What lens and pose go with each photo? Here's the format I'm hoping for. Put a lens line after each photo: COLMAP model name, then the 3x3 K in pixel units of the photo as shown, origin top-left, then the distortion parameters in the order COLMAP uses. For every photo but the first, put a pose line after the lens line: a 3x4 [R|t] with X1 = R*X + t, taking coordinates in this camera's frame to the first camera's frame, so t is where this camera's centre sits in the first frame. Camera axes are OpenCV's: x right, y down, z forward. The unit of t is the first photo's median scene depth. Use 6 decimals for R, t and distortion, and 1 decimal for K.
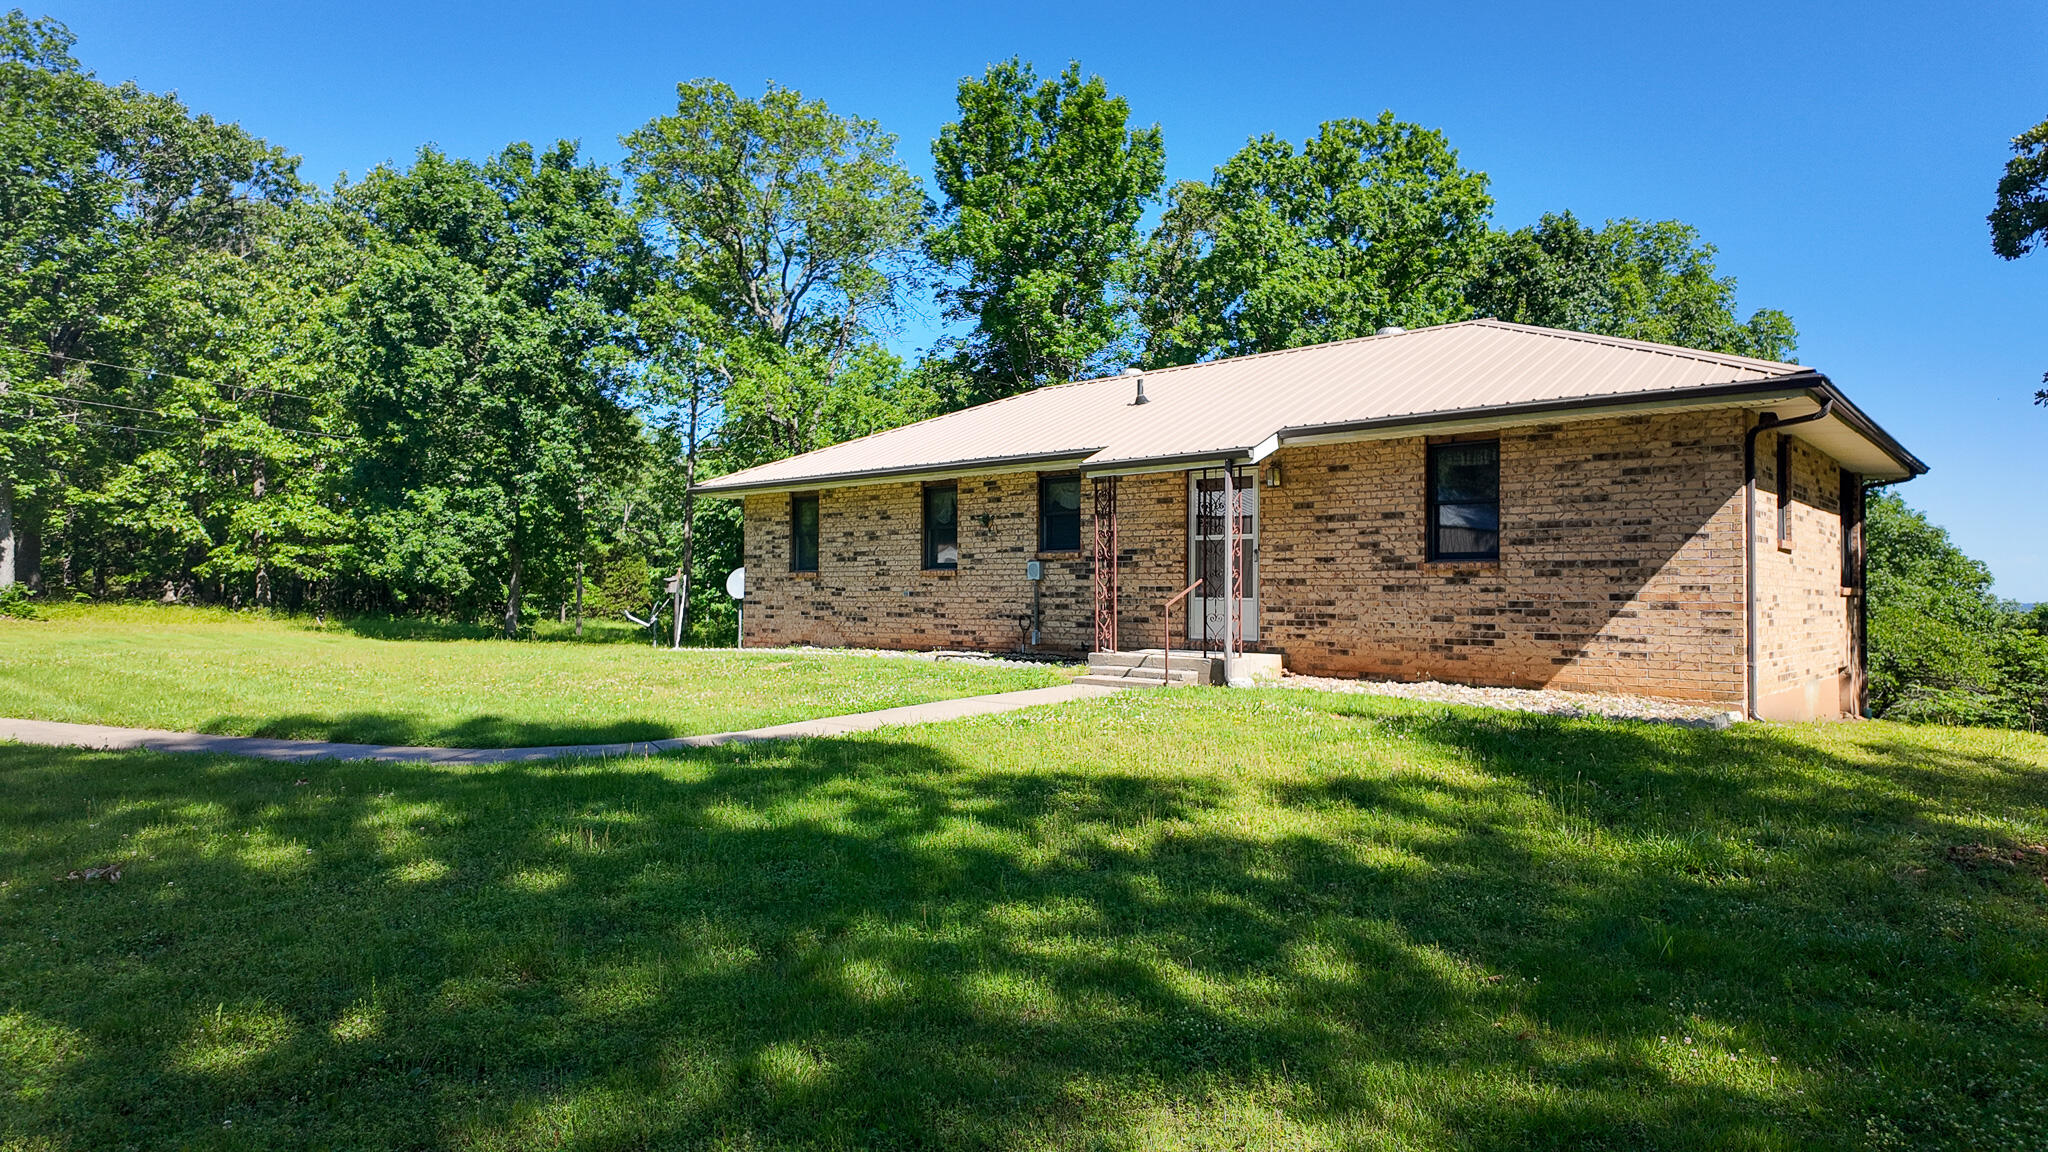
lens RADIAL K [[1168.8, 0, 1024.3], [0, 1168.8, 590.5], [0, 0, 1]] dist [0.003217, -0.011166]
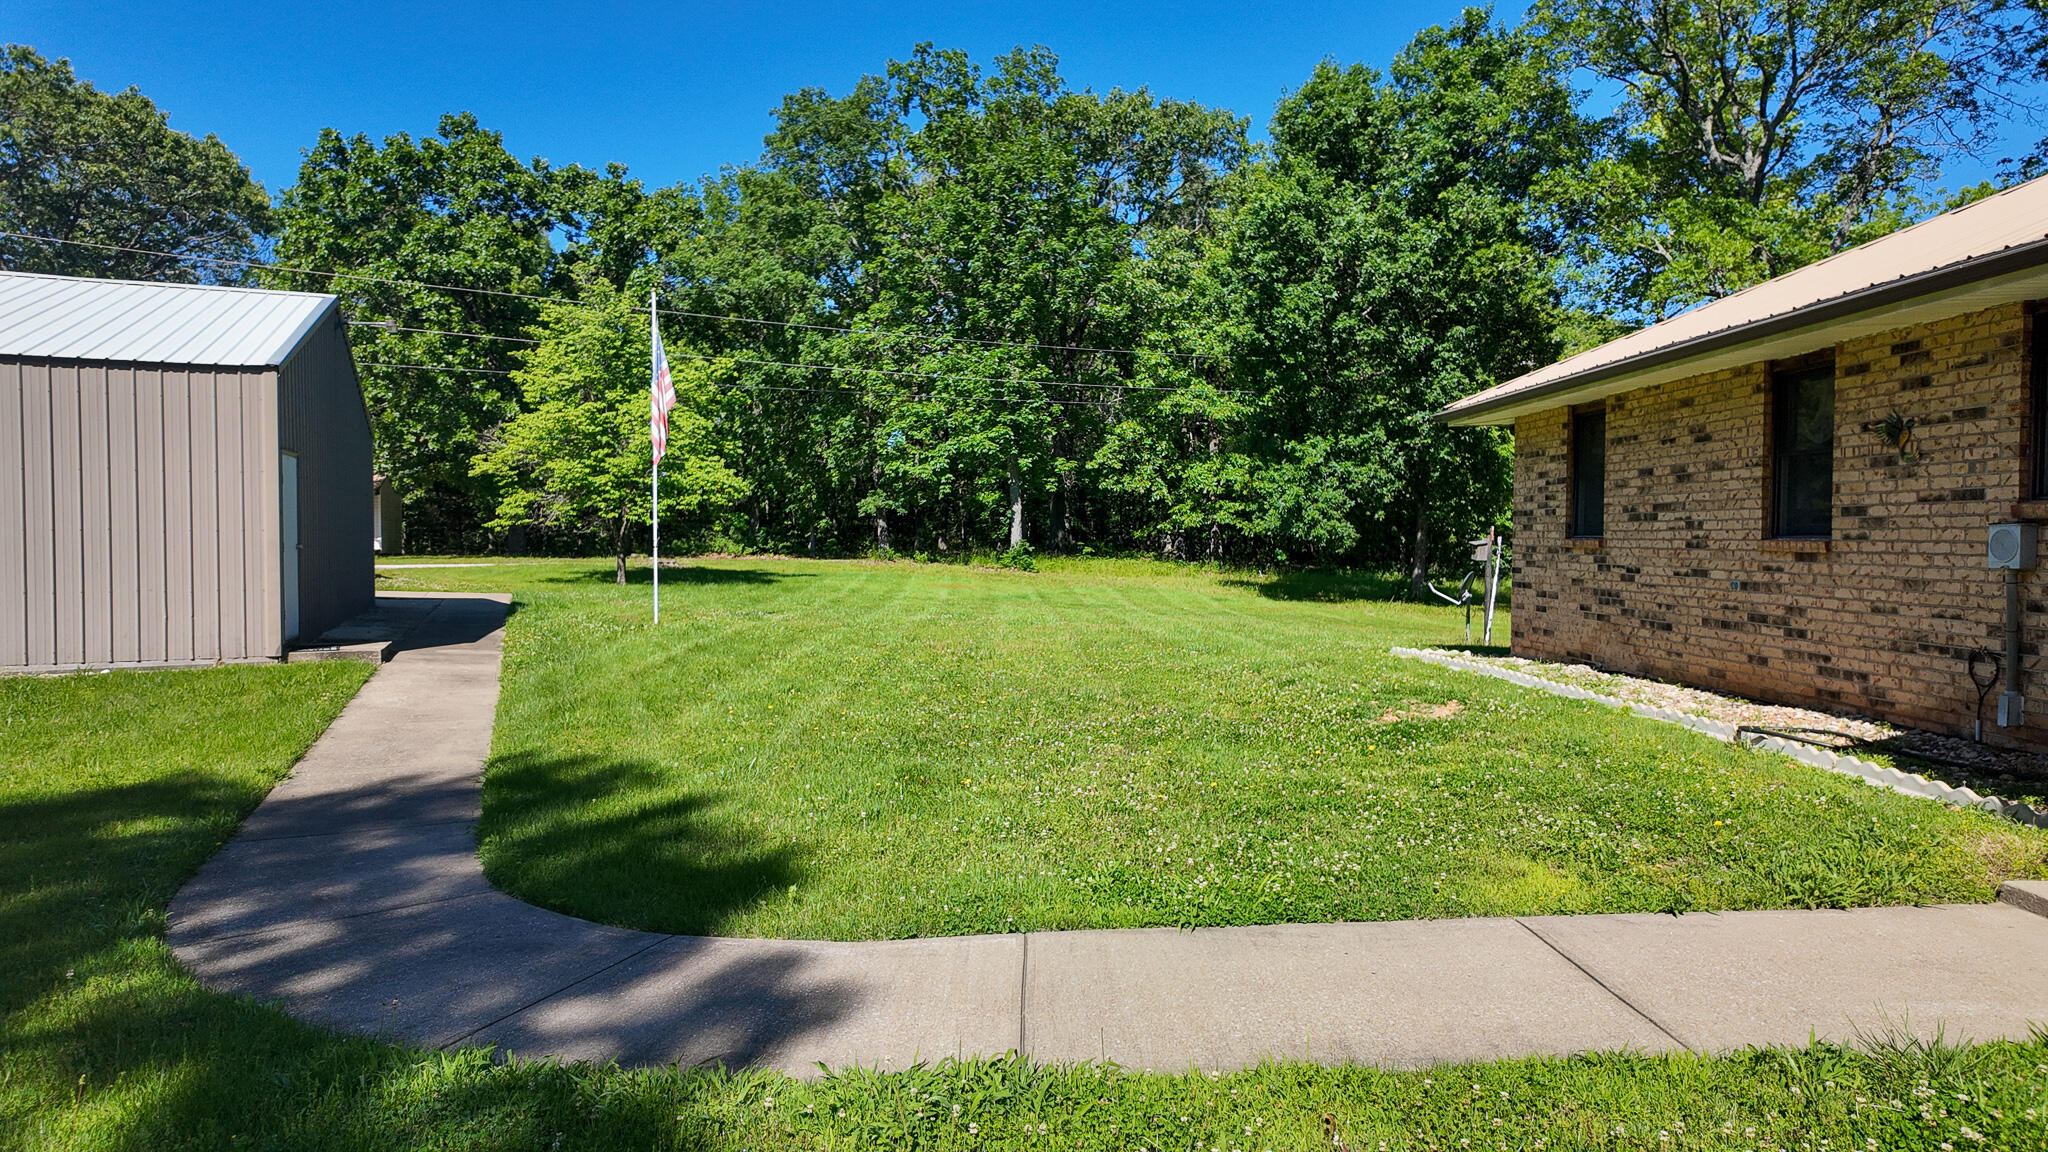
lens RADIAL K [[1168.8, 0, 1030.7], [0, 1168.8, 598.2], [0, 0, 1]] dist [0.003217, -0.011166]
pose [[0.663152, 0.035245, -0.747655, 0.085527], [0.005365, 0.998641, 0.051835, -0.021366], [0.748466, -0.038386, 0.662062, 0.456649]]
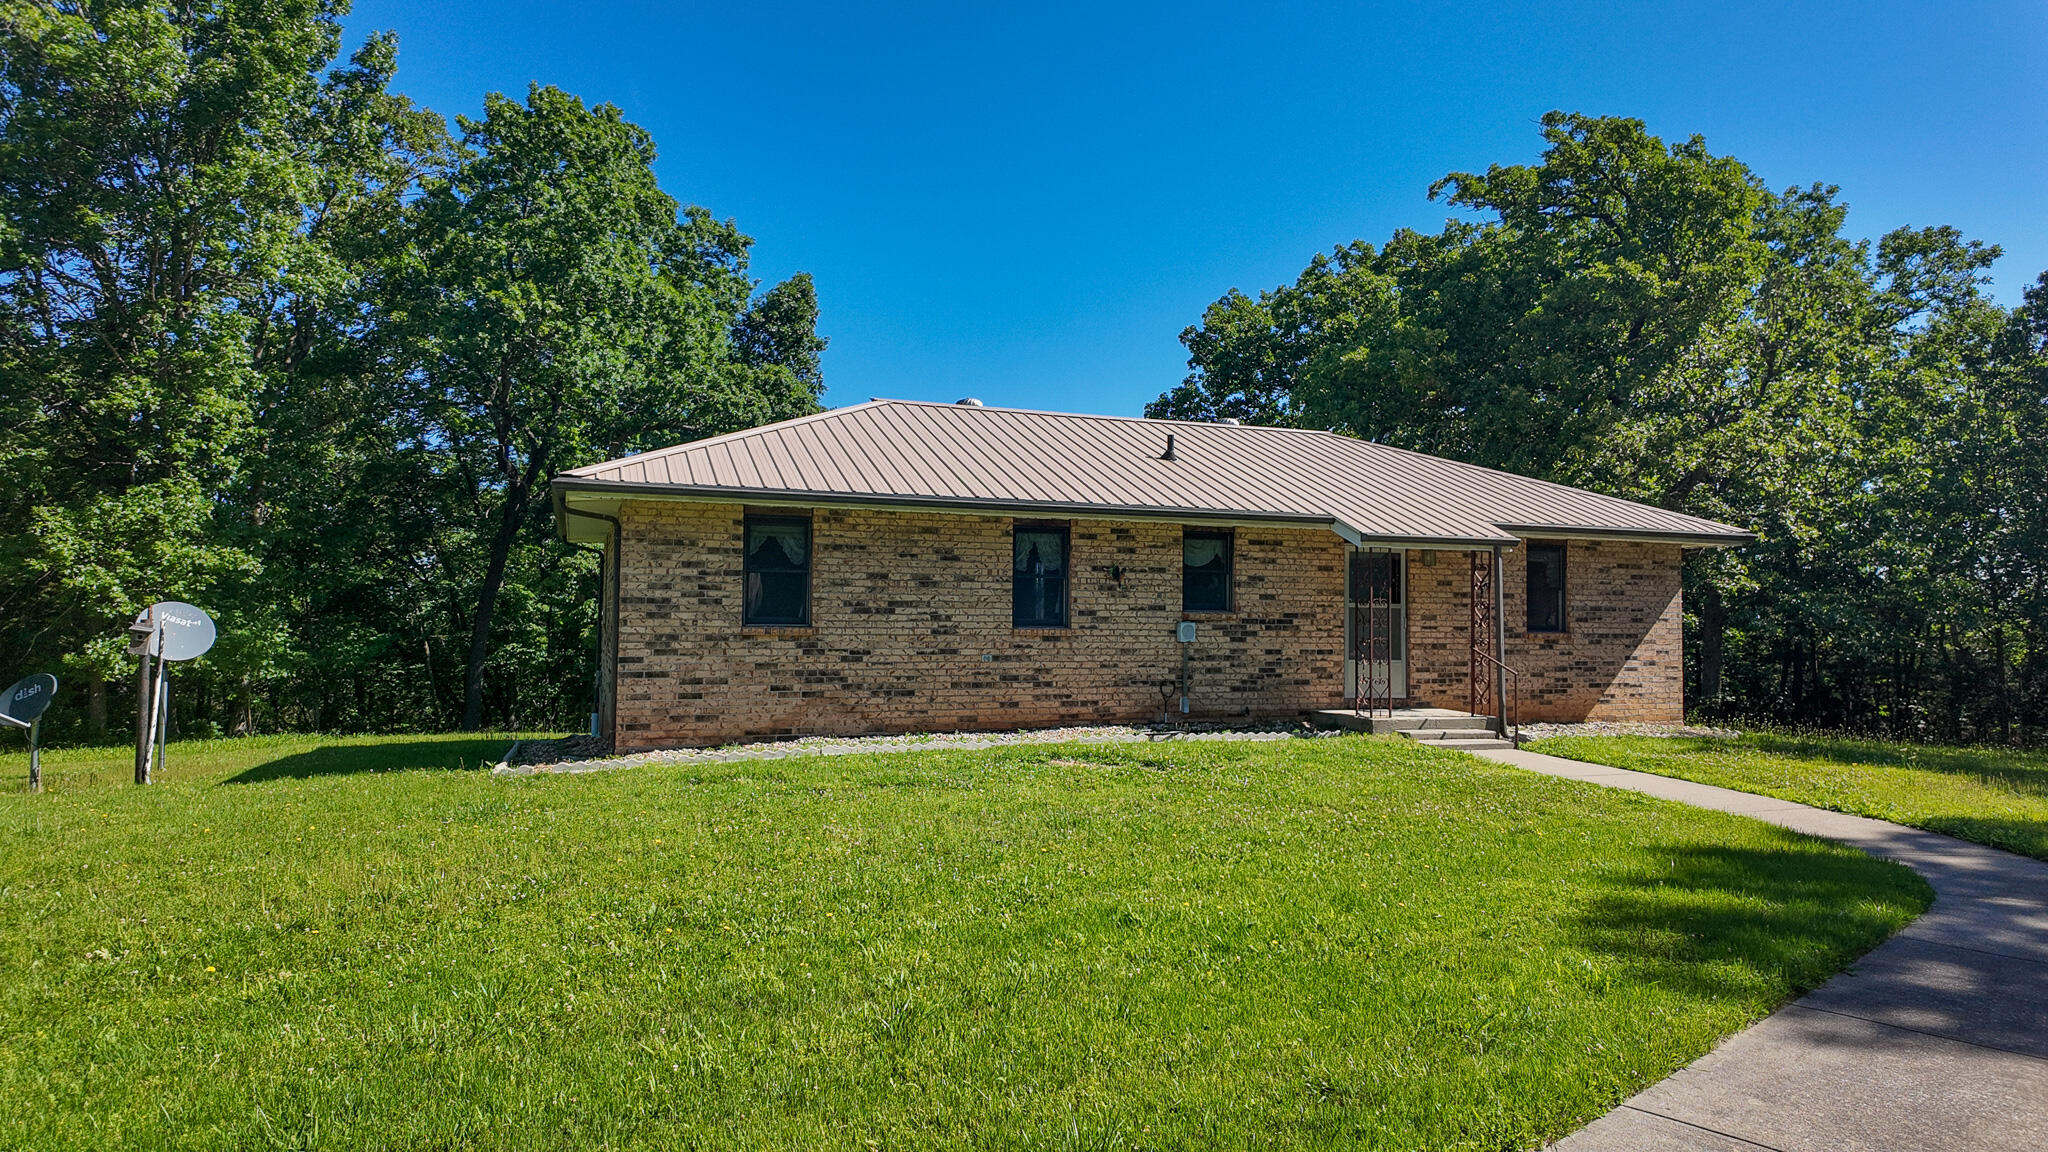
lens RADIAL K [[1168.8, 0, 1020.9], [0, 1168.8, 571.9], [0, 0, 1]] dist [0.003217, -0.011166]
pose [[0.488199, 0.030980, 0.872182, -0.837889], [-0.015730, 0.999520, -0.026699, -0.036772], [-0.872591, -0.000685, 0.488452, 0.645565]]
